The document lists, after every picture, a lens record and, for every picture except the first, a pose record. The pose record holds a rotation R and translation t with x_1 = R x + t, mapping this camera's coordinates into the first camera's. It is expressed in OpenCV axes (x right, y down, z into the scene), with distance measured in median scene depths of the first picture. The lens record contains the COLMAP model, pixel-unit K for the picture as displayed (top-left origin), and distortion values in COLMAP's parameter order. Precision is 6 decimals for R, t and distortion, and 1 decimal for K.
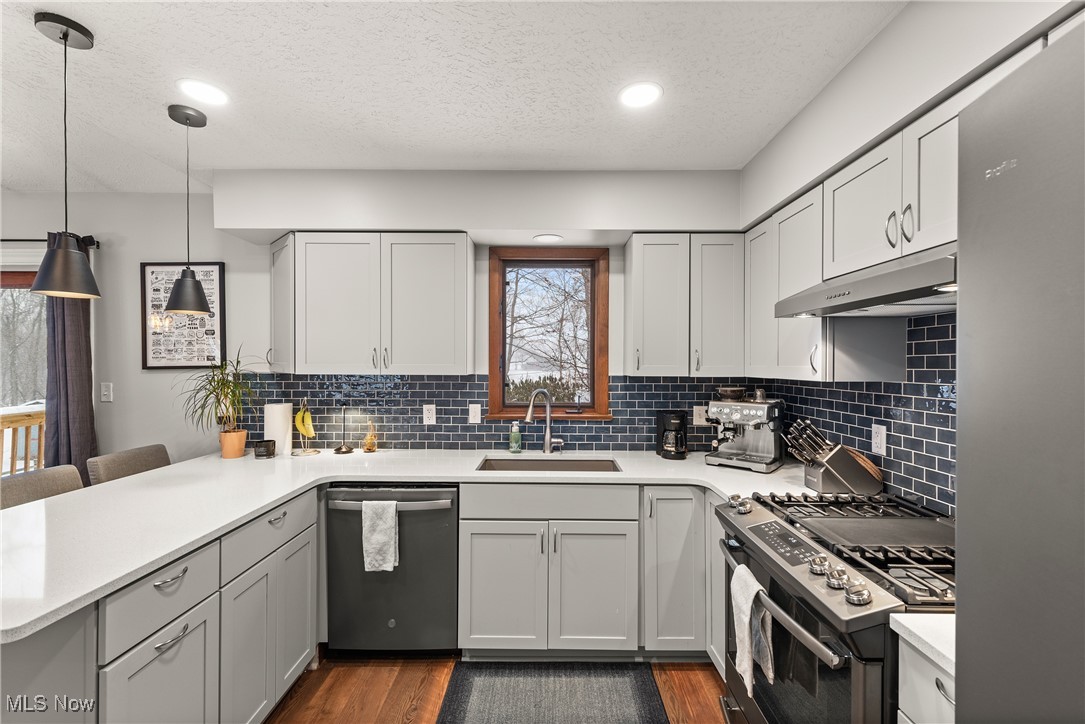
lens RADIAL K [[448.3, 0, 541.3], [0, 448.3, 365.3], [0, 0, 1]] dist [0.013205, -0.003269]
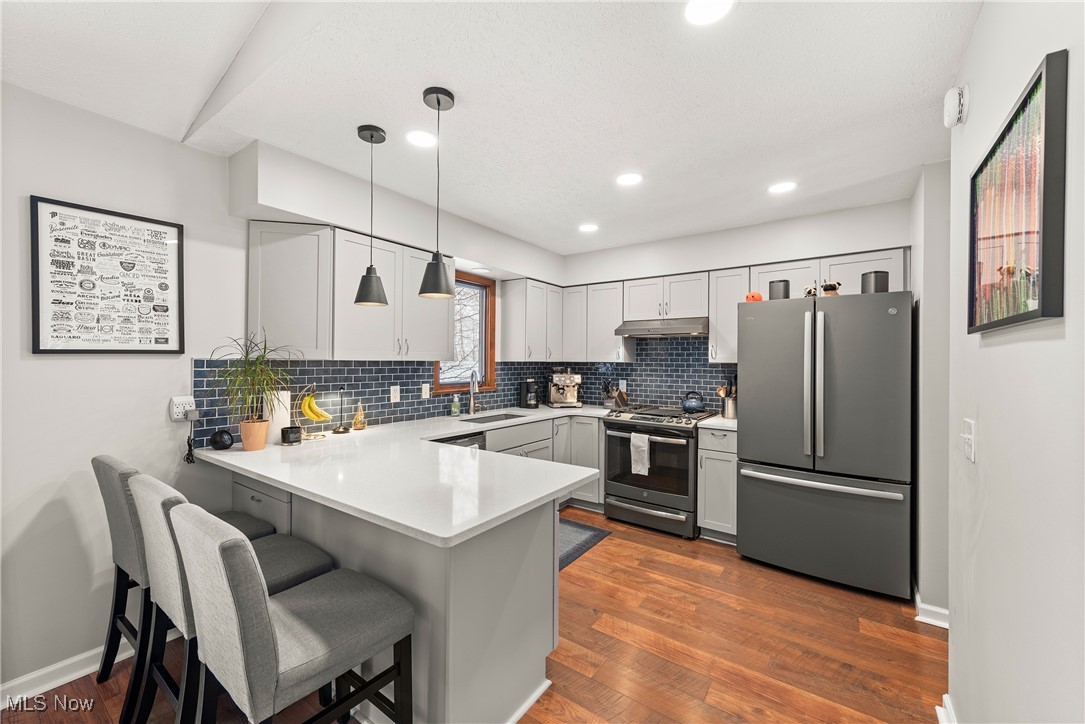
lens RADIAL K [[425.7, 0, 535.8], [0, 425.7, 356.1], [0, 0, 1]] dist [0.015152, -0.003959]
pose [[0.584817, 0.008637, 0.811119, -0.992977], [-0.003170, 0.999960, -0.008362, 0.016076], [-0.811159, 0.002319, 0.584821, 0.016461]]
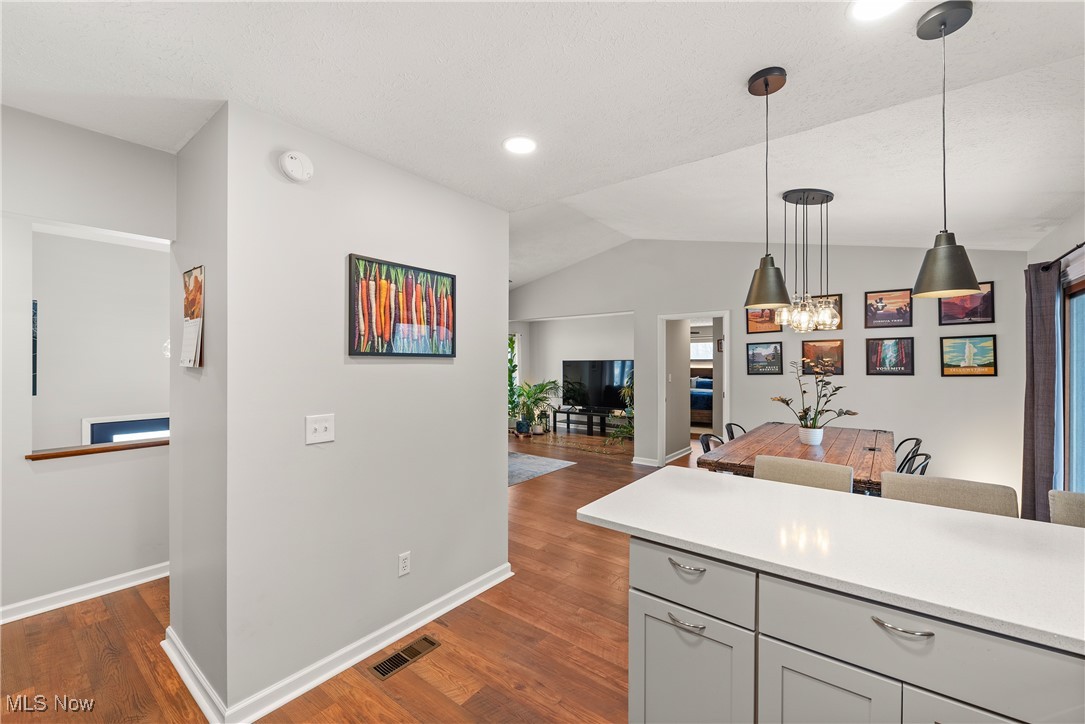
lens RADIAL K [[425.7, 0, 544.7], [0, 425.7, 371.0], [0, 0, 1]] dist [0.015152, -0.003959]
pose [[-0.604415, 0.010060, -0.796606, 0.088398], [-0.006168, 0.999831, 0.017306, -0.003555], [0.796646, 0.015373, -0.604251, 0.617374]]
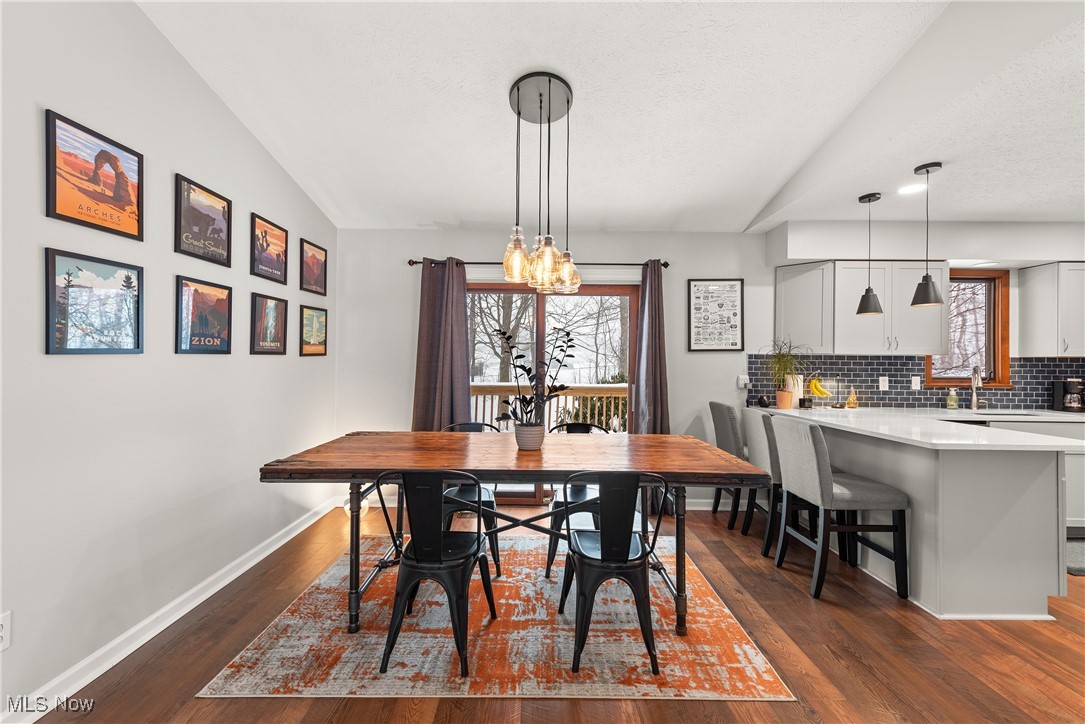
lens RADIAL K [[448.3, 0, 541.7], [0, 448.3, 358.3], [0, 0, 1]] dist [0.013205, -0.003269]
pose [[0.999962, 0.005773, 0.006542, -1.412672], [-0.005698, 0.999917, -0.011519, 0.052567], [-0.006608, 0.011481, 0.999912, -0.473968]]
